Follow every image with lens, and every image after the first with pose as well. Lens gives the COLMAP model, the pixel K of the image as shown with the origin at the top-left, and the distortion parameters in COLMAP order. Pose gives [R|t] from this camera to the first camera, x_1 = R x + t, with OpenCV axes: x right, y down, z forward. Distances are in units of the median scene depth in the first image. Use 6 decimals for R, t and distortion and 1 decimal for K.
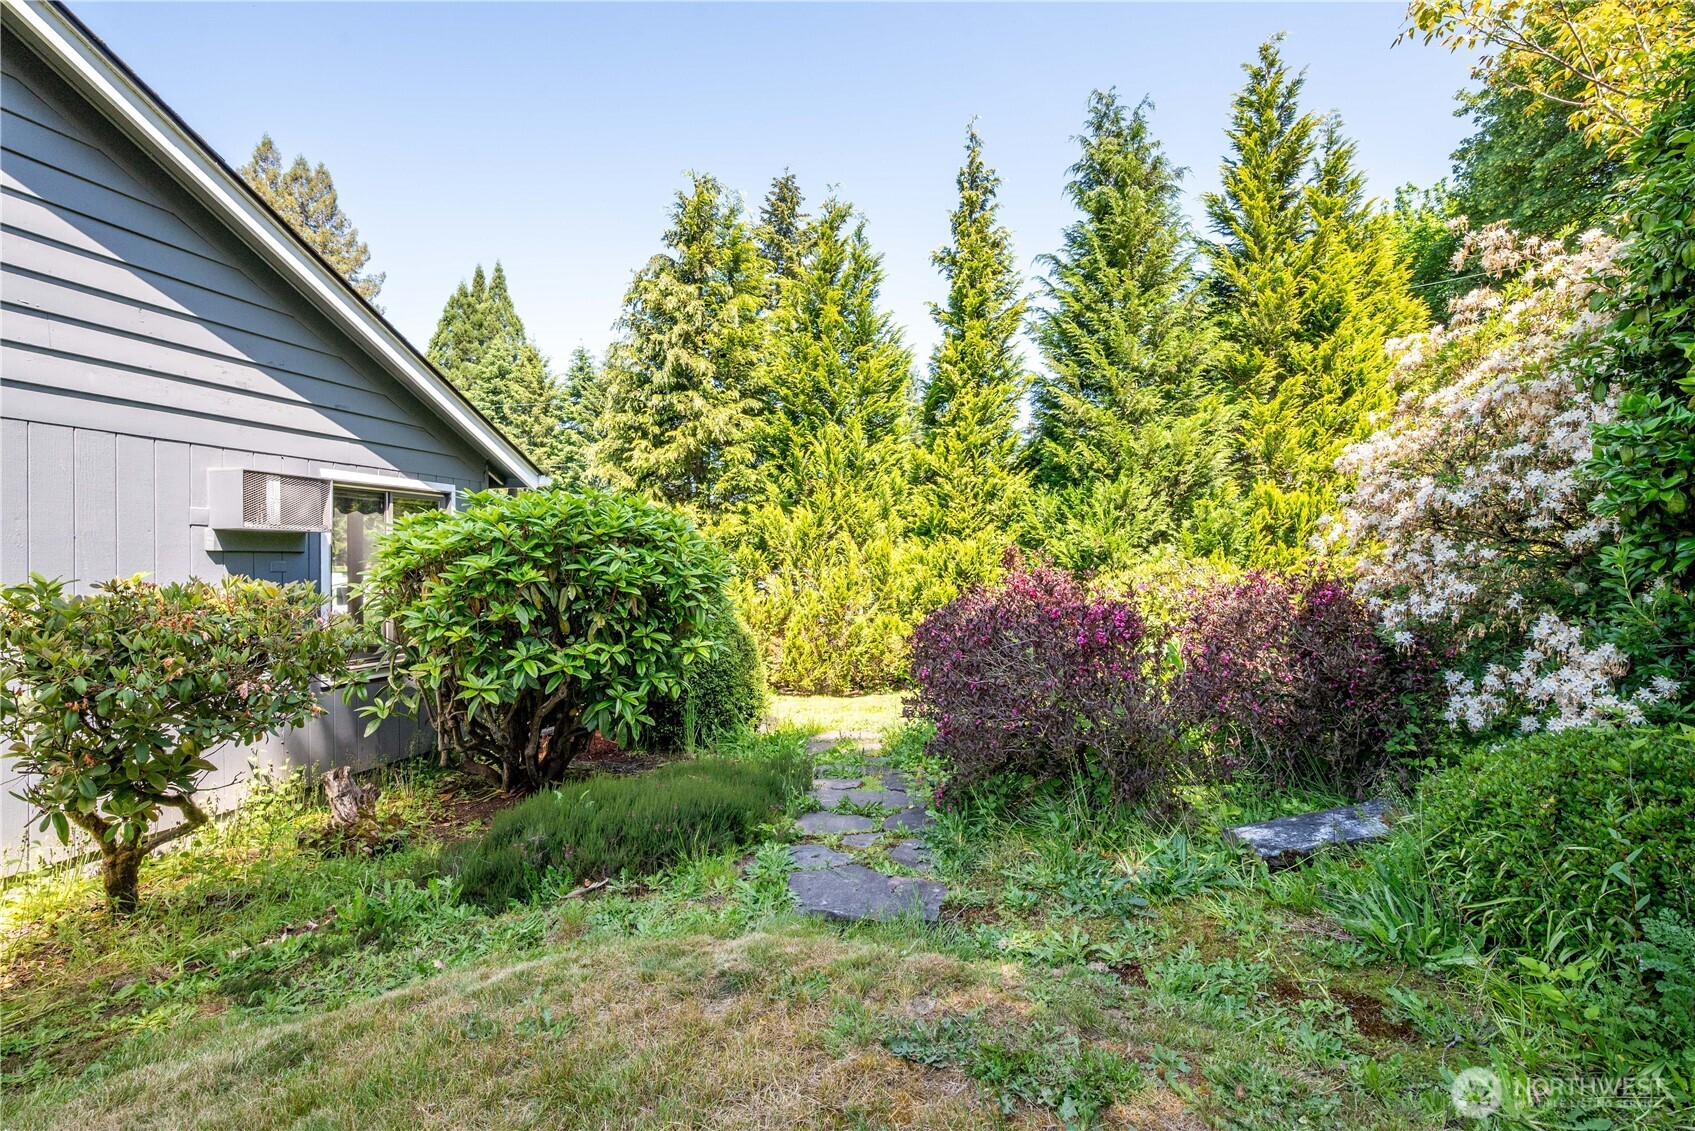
lens RADIAL K [[758.4, 0, 847.5], [0, 758.4, 565.5], [0, 0, 1]] dist [-0.031746, 0.011673]
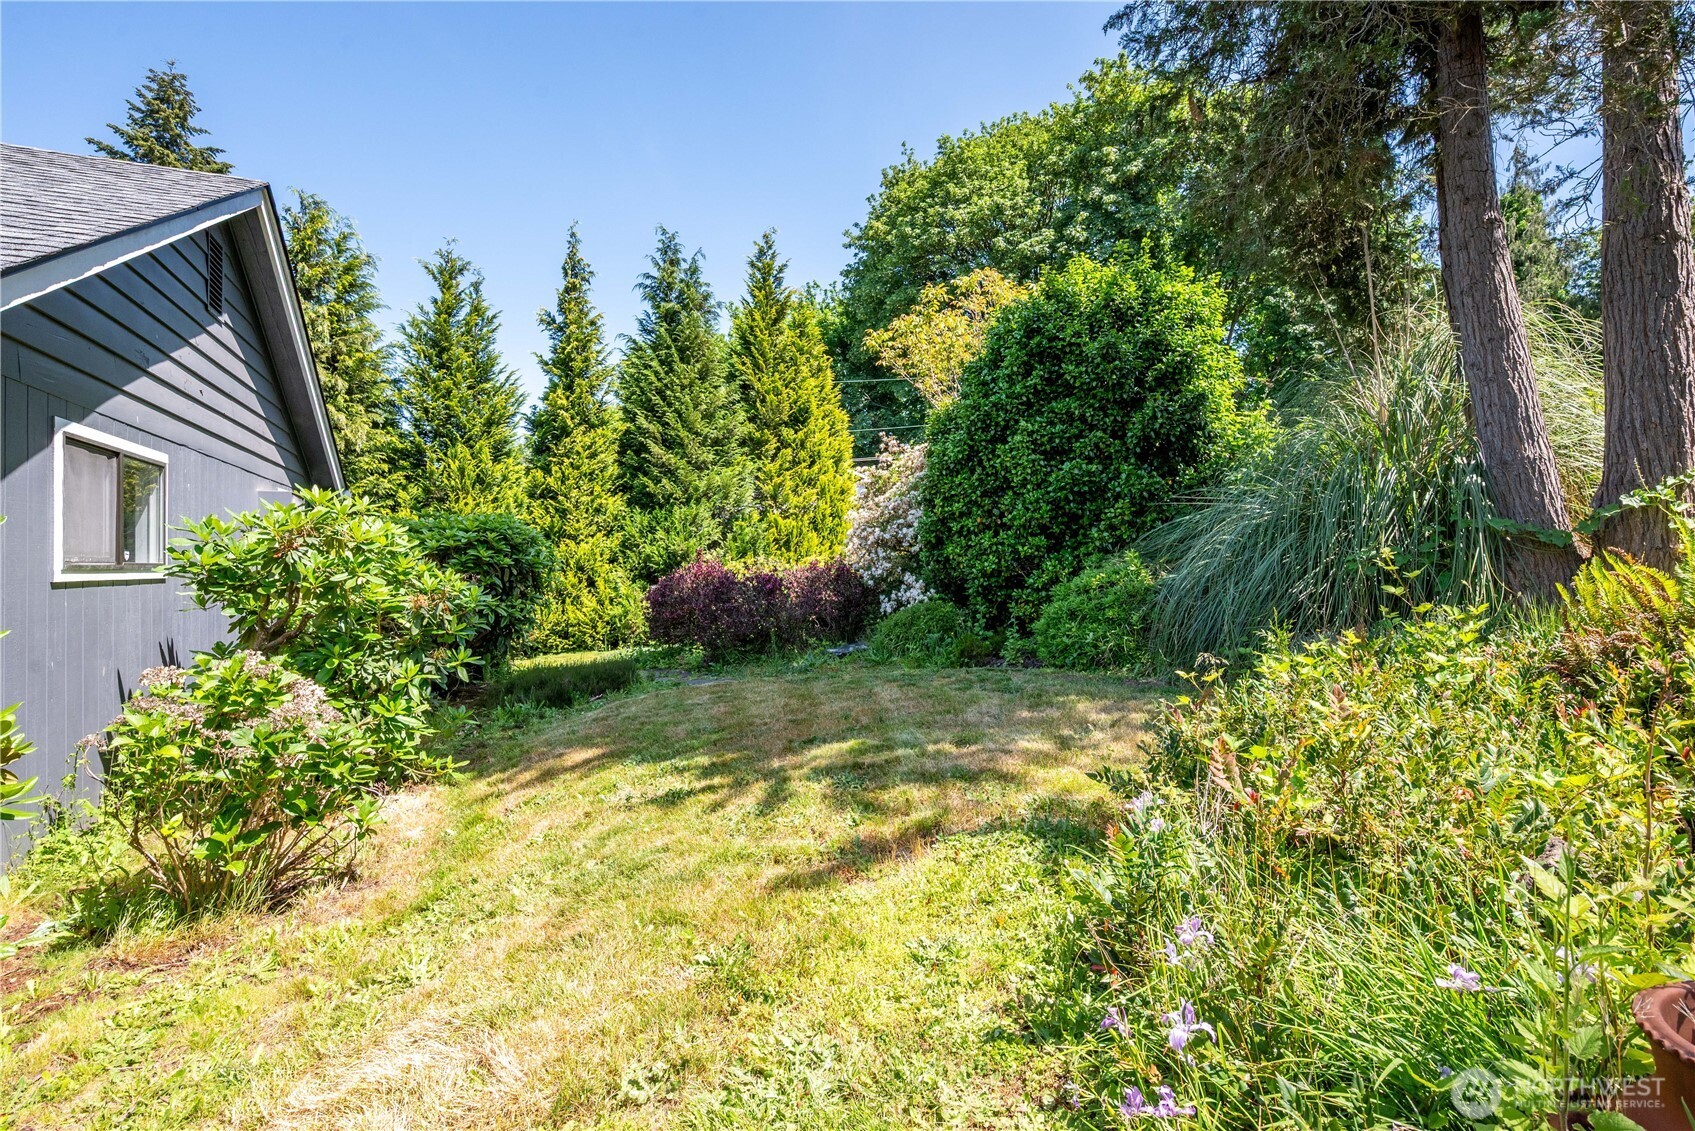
lens RADIAL K [[818.9, 0, 847.5], [0, 818.9, 565.5], [0, 0, 1]] dist [-0.063912, -0.000130]
pose [[0.760402, 0.000846, 0.649452, -0.447735], [0.002578, 0.999987, -0.004320, 0.013995], [-0.649447, 0.004960, 0.760390, -0.438455]]
